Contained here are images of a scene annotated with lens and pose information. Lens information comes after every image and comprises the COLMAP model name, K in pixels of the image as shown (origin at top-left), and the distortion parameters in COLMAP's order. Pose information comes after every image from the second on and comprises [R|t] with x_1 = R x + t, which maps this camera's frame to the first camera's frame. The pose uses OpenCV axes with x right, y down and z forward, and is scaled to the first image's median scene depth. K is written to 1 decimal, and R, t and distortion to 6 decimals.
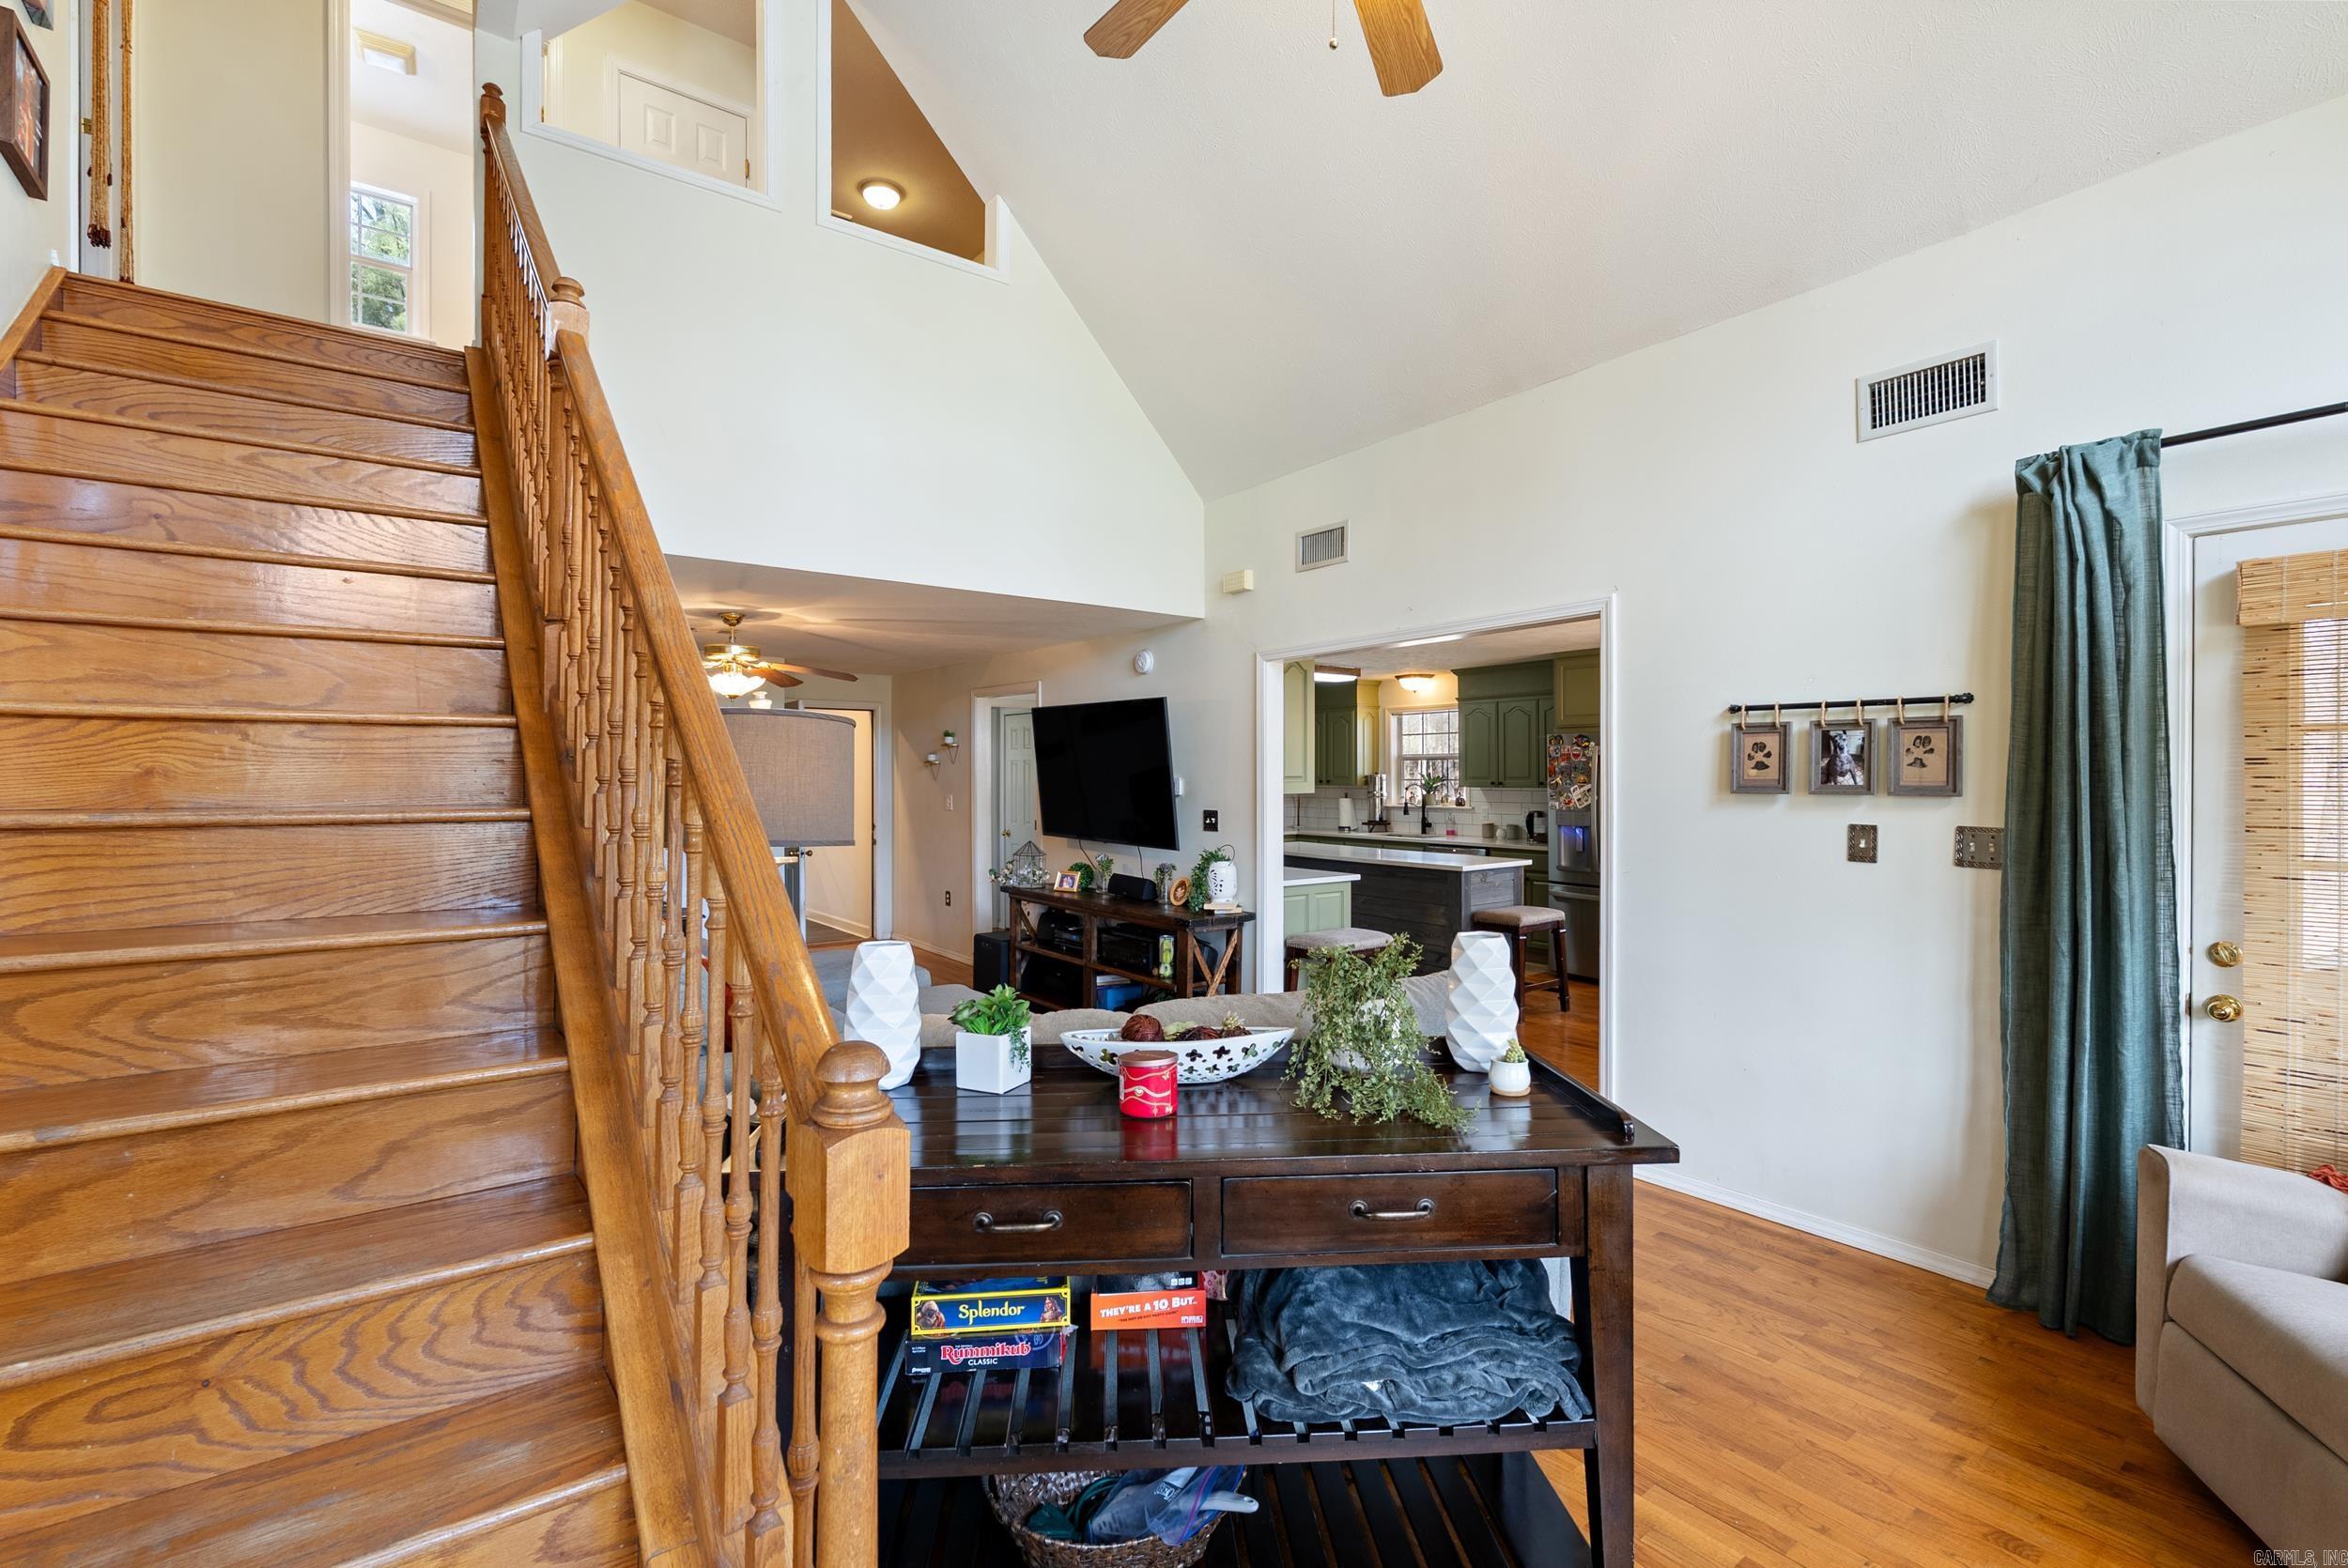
lens RADIAL K [[1045.1, 0, 1187.3], [0, 1045.1, 777.7], [0, 0, 1]] dist [-0.007428, 0.001256]
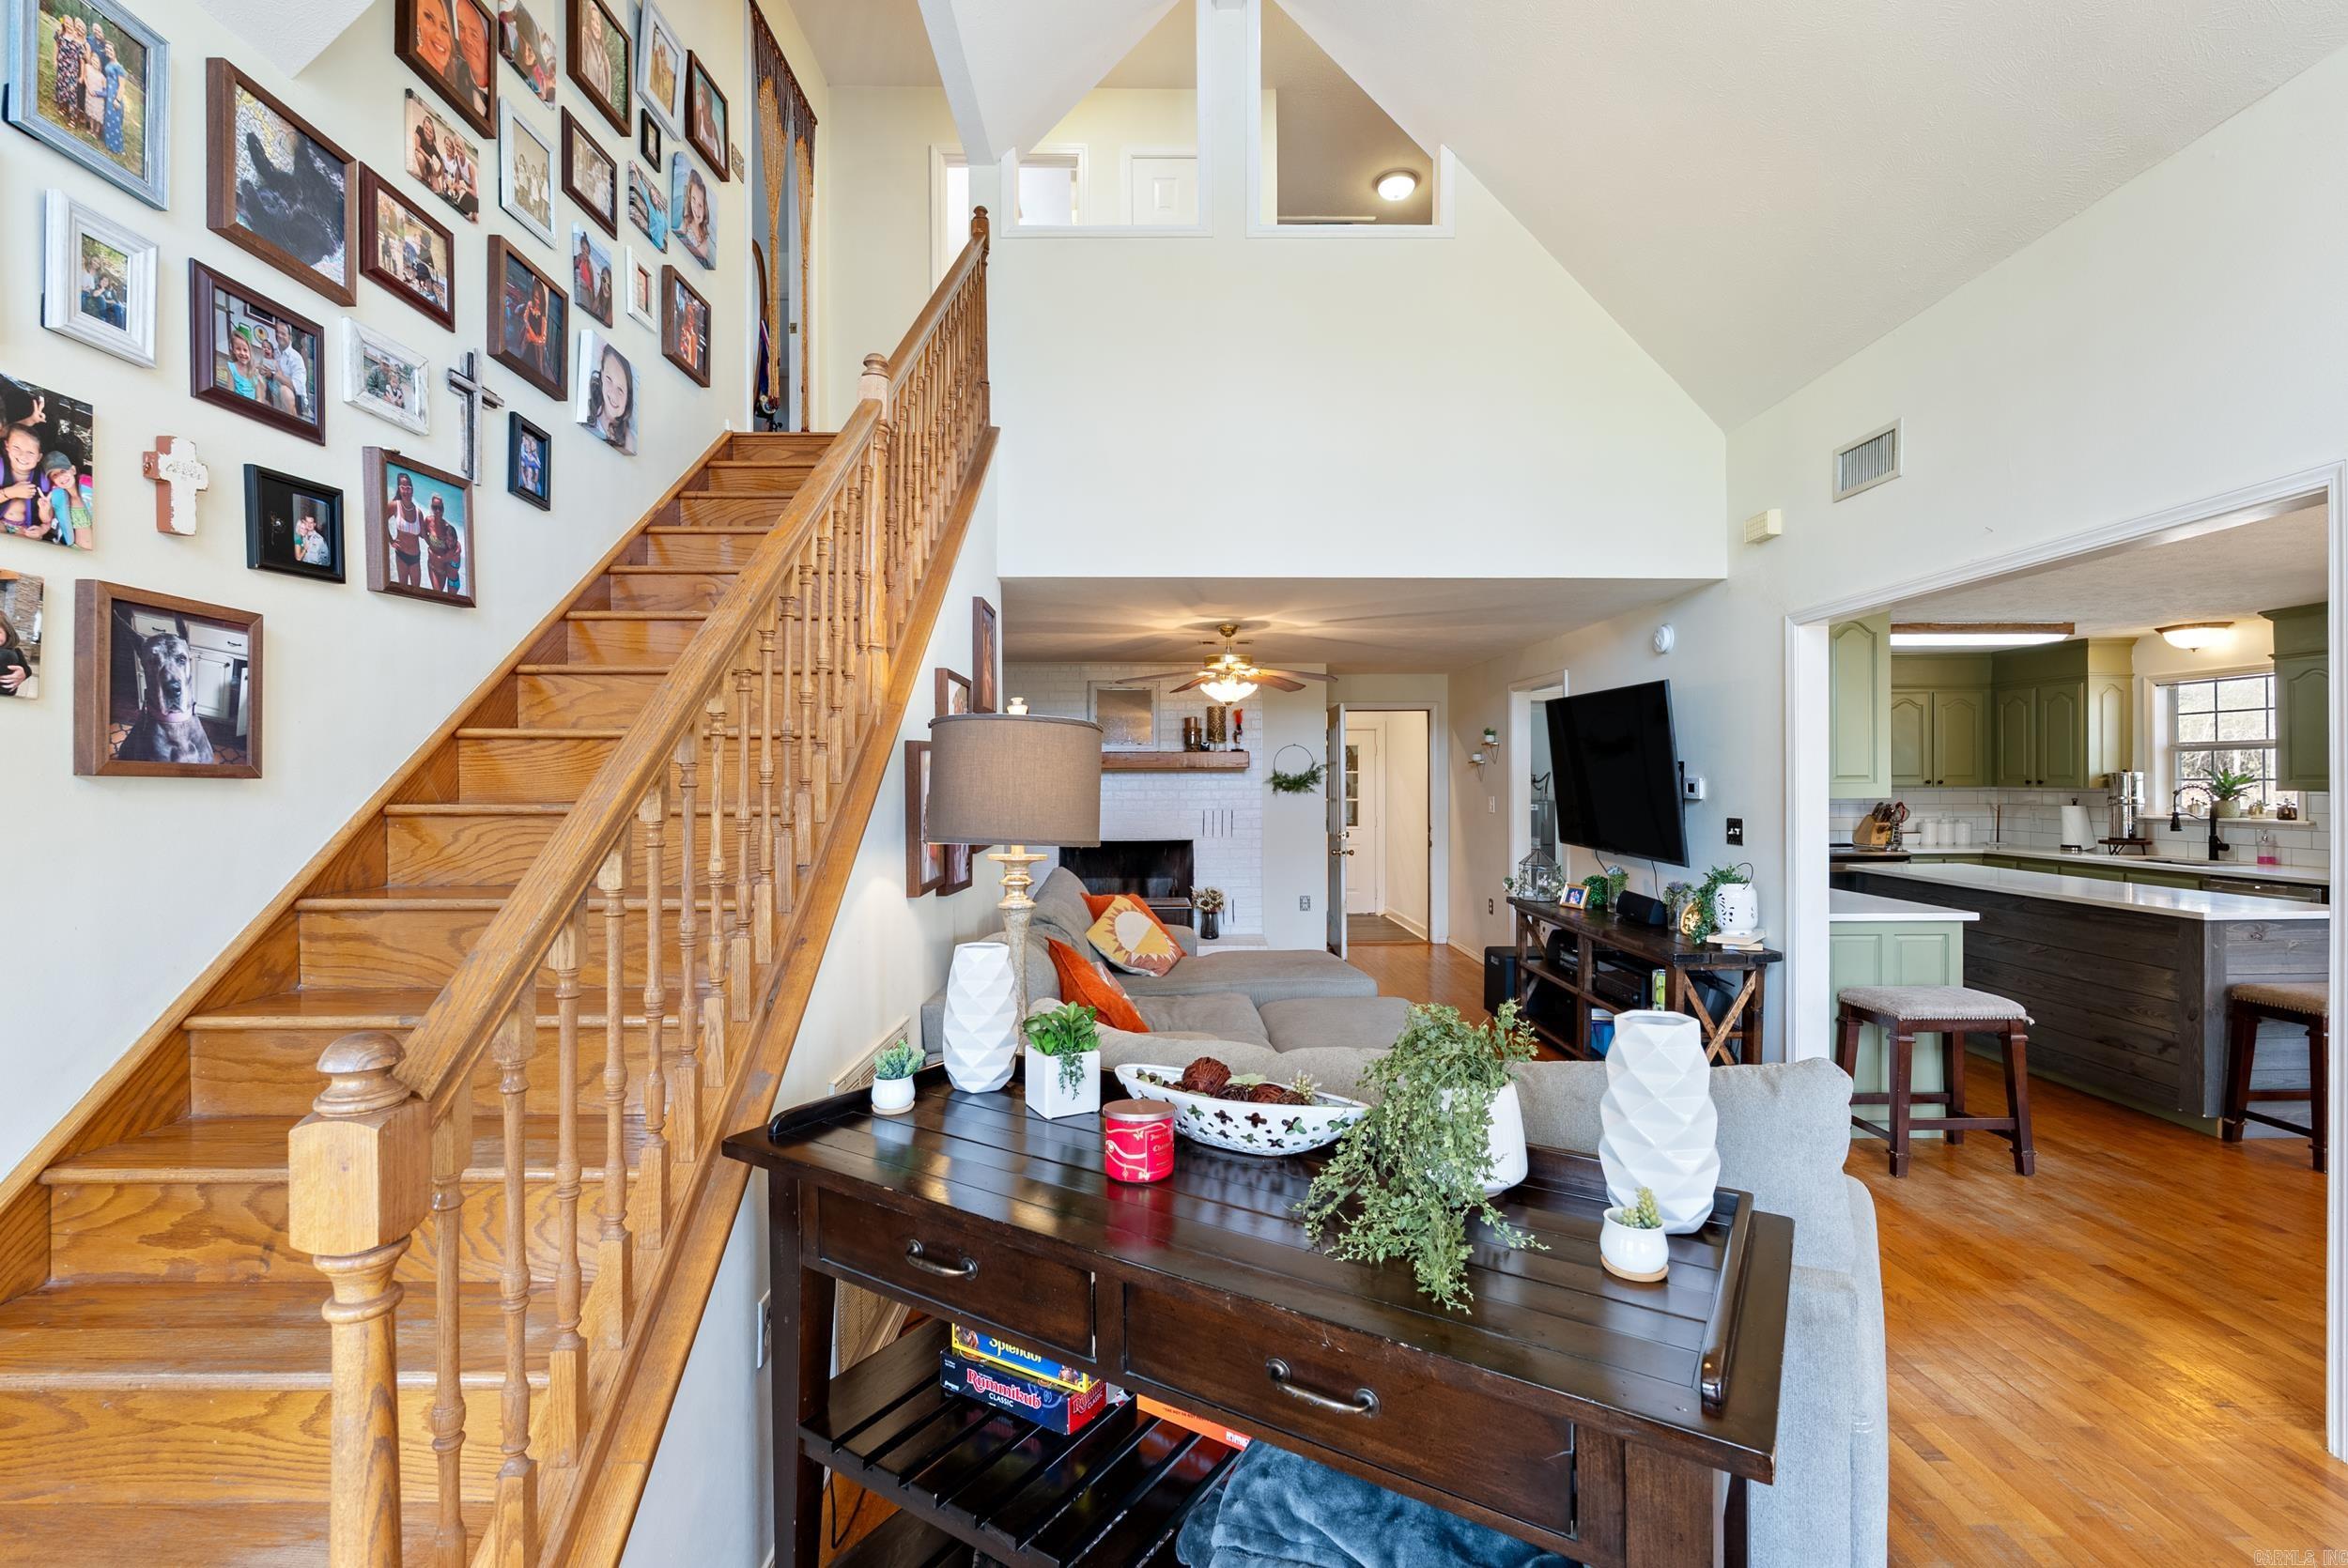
lens RADIAL K [[1045.1, 0, 1173.2], [0, 1045.1, 780.8], [0, 0, 1]] dist [-0.007428, 0.001256]
pose [[0.798924, -0.001243, -0.601430, 0.158552], [0.002557, 0.999996, 0.001331, 0.000236], [0.601426, -0.002601, 0.798924, 0.109840]]
